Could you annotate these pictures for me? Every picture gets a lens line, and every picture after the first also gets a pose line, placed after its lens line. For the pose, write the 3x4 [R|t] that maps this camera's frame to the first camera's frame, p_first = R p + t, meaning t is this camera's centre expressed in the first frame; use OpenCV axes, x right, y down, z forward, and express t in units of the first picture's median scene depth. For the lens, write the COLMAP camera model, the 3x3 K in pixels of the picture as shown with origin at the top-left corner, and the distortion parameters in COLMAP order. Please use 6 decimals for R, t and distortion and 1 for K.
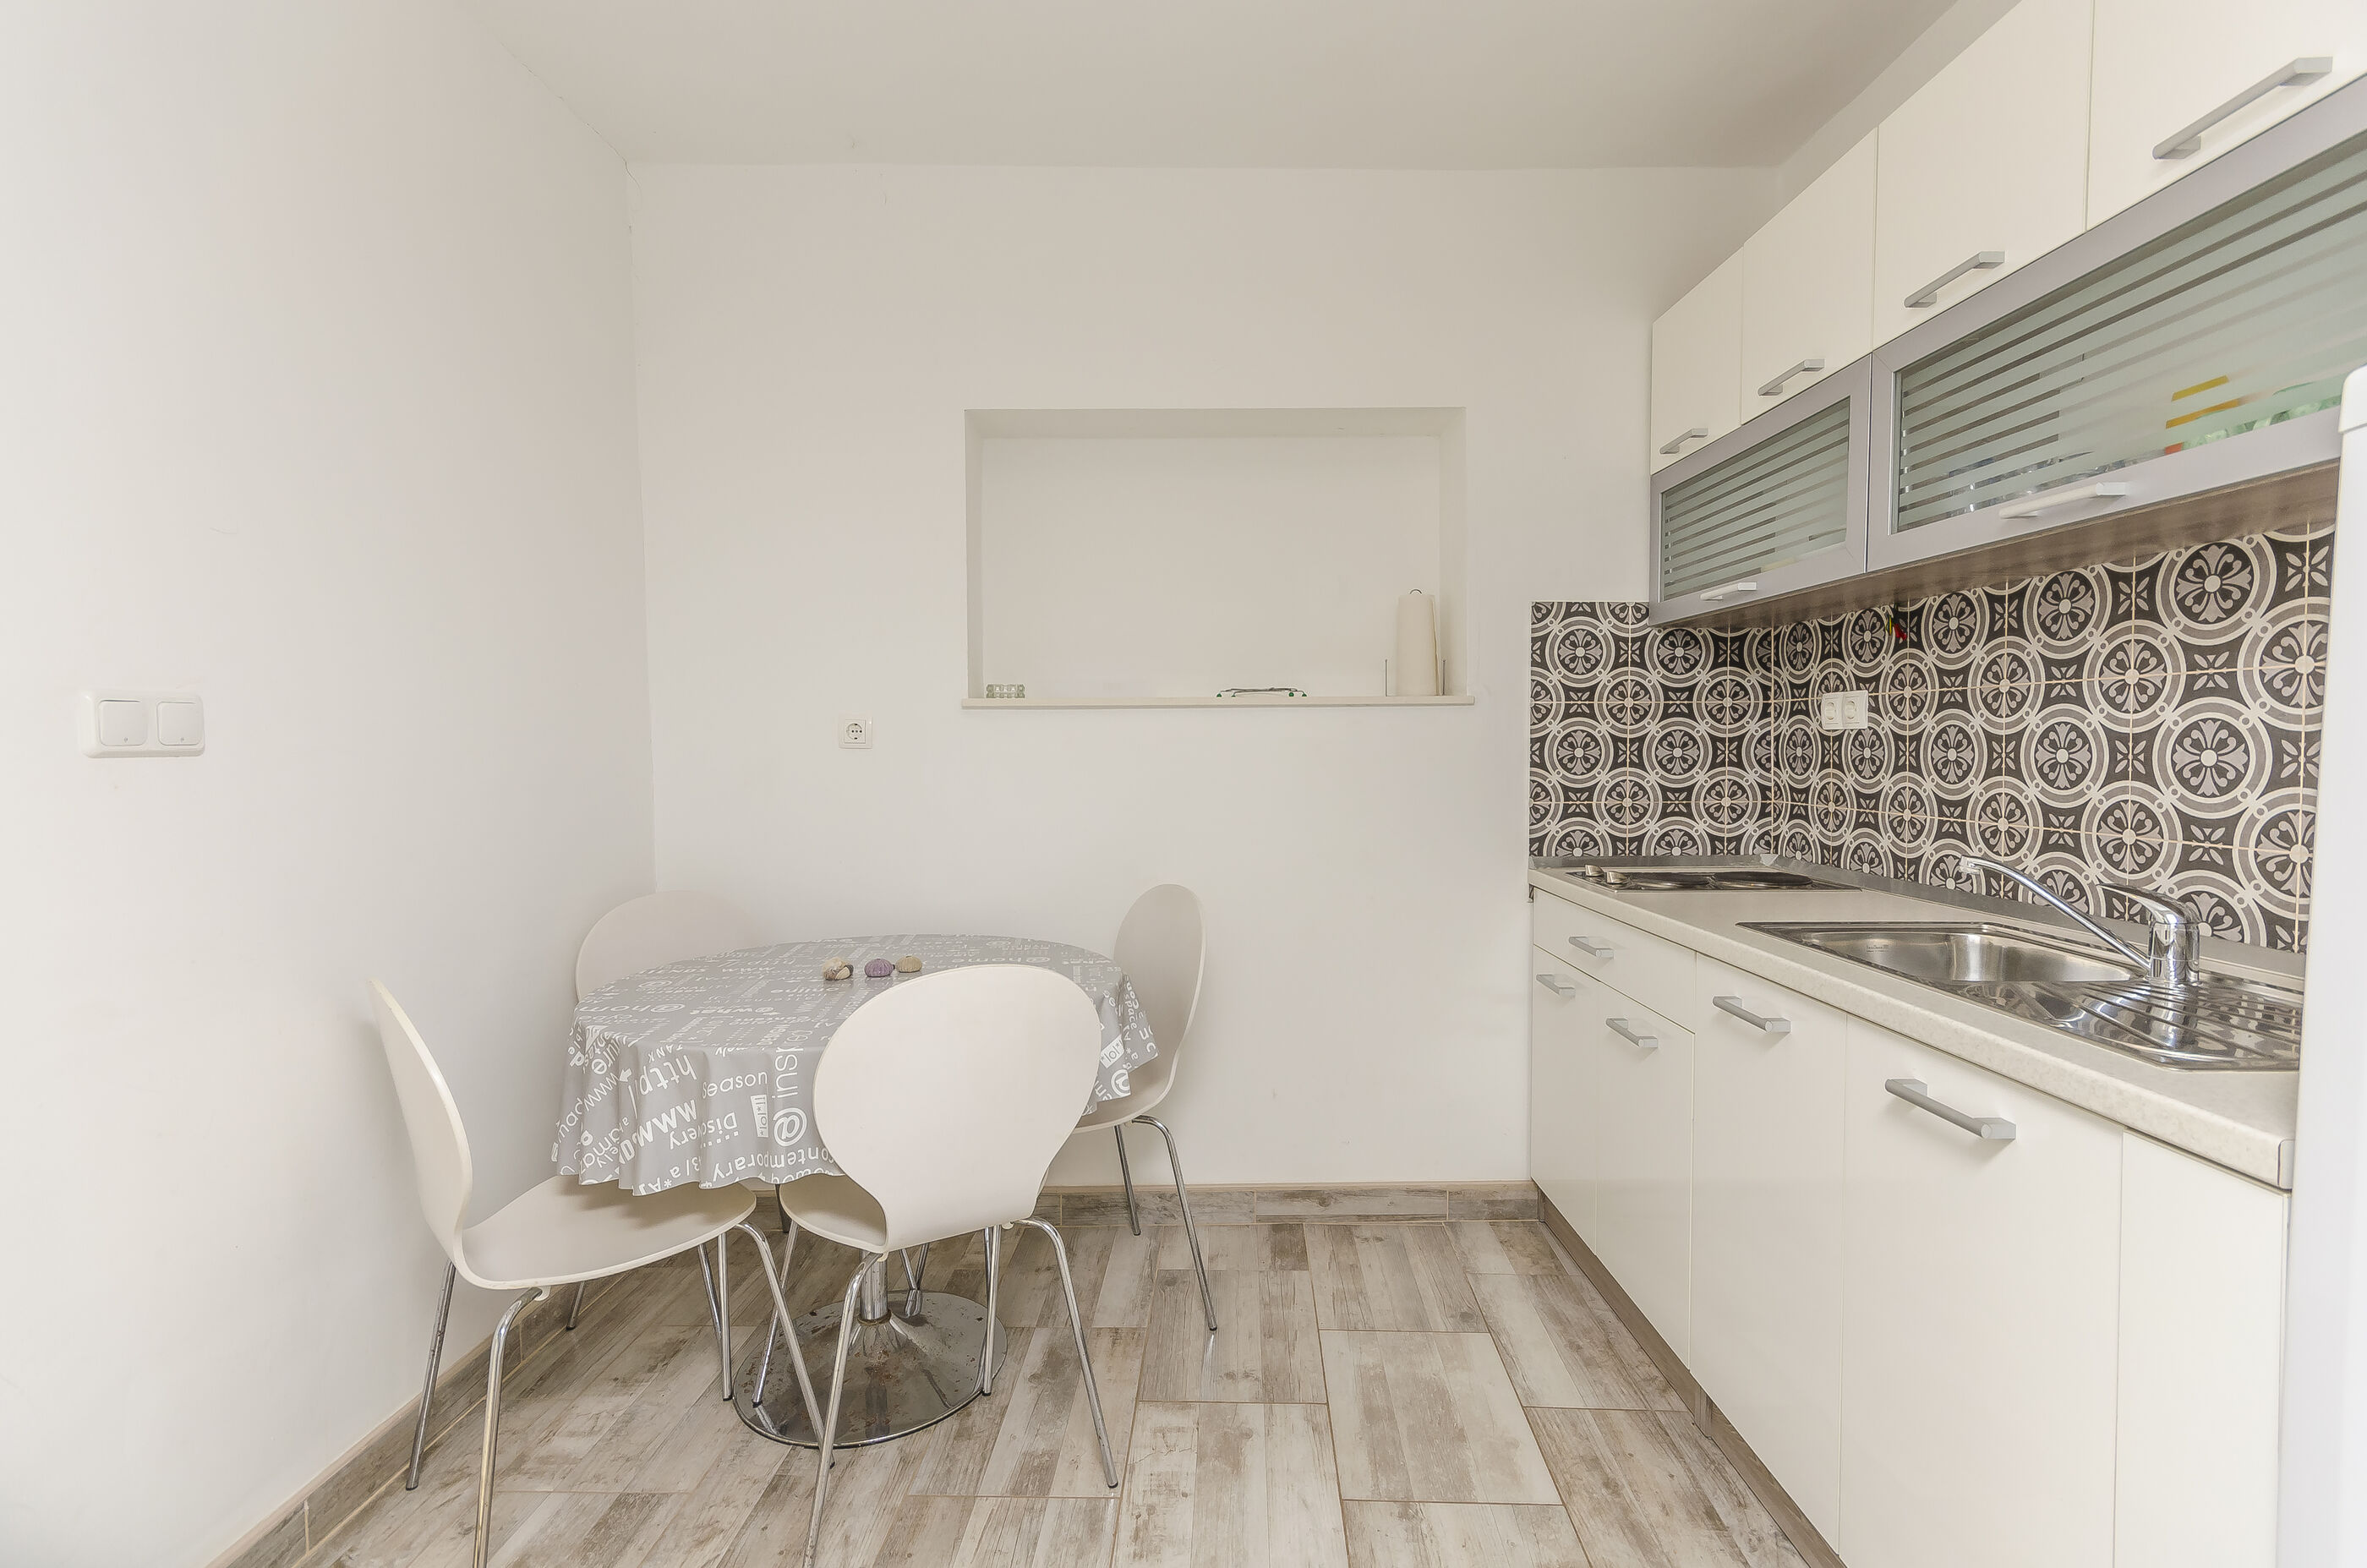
lens RADIAL K [[1051.3, 0, 1203.1], [0, 1051.3, 785.2], [0, 0, 1]] dist [0.010437, -0.001593]
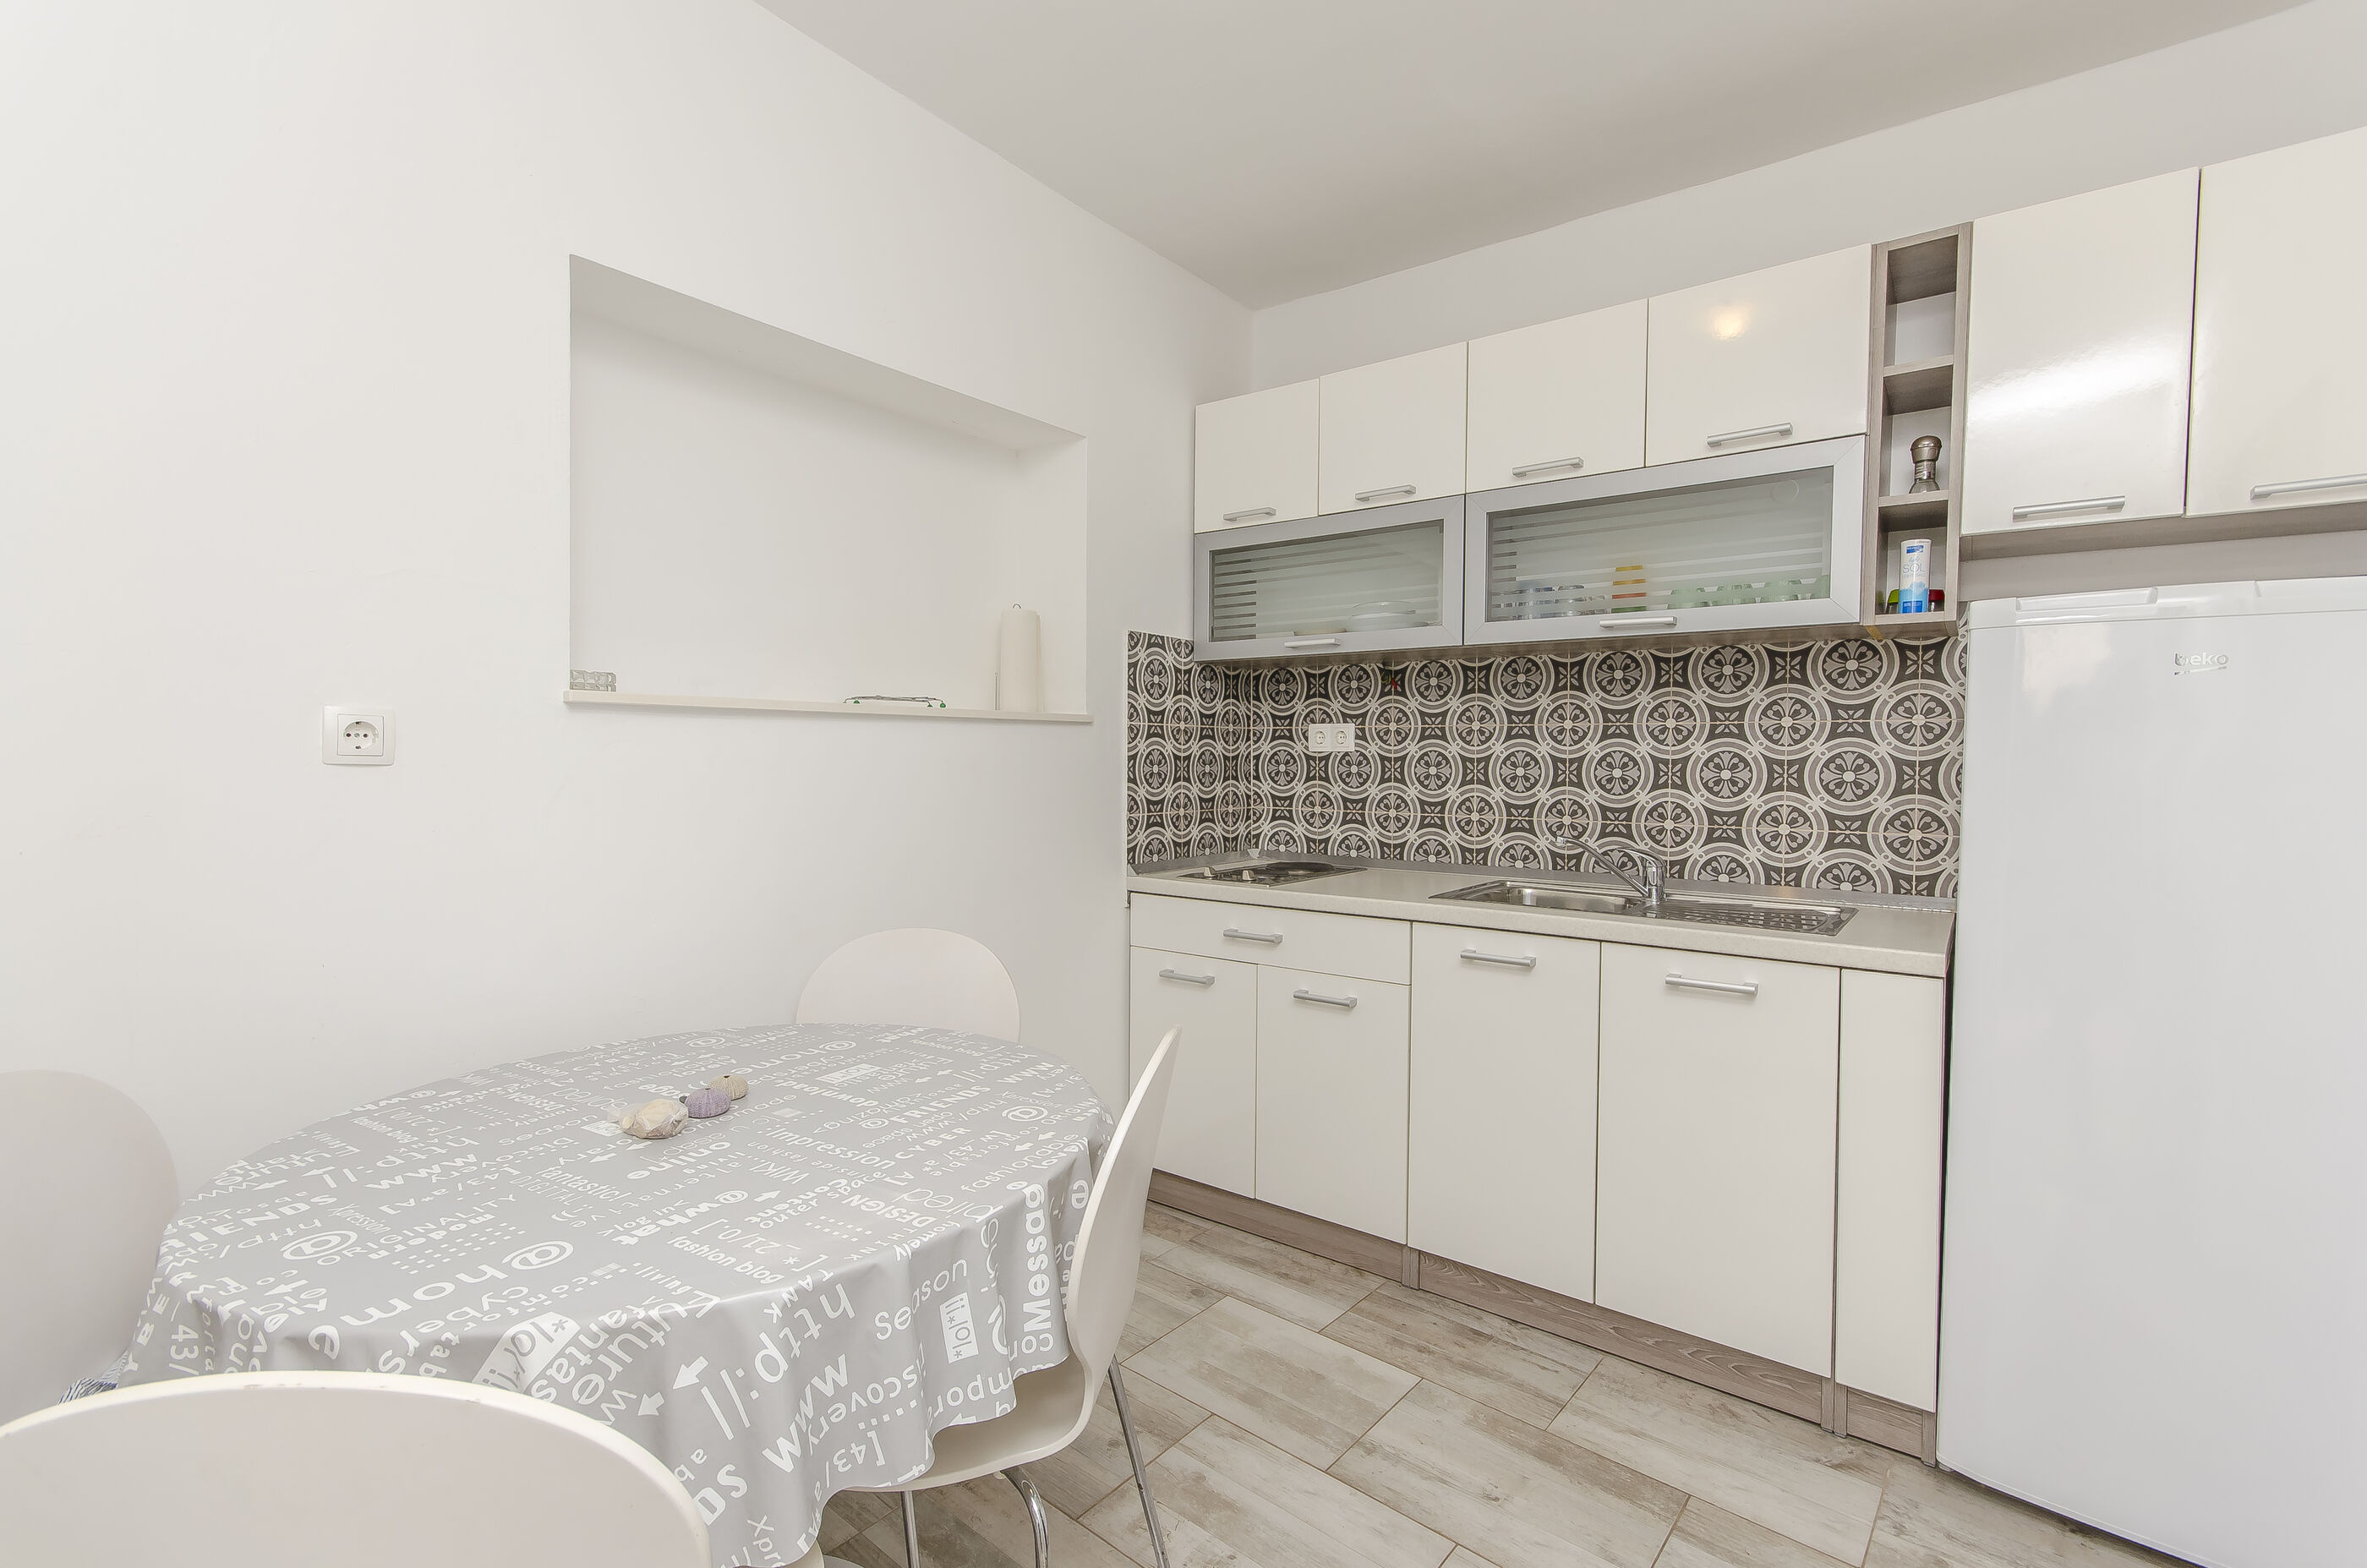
lens RADIAL K [[1051.3, 0, 1187.1], [0, 1051.3, 789.0], [0, 0, 1]] dist [0.010437, -0.001593]
pose [[0.609959, -0.016613, 0.792259, -0.603009], [0.023424, 0.999721, 0.002930, -0.014281], [-0.792087, 0.016771, 0.610178, 0.343481]]
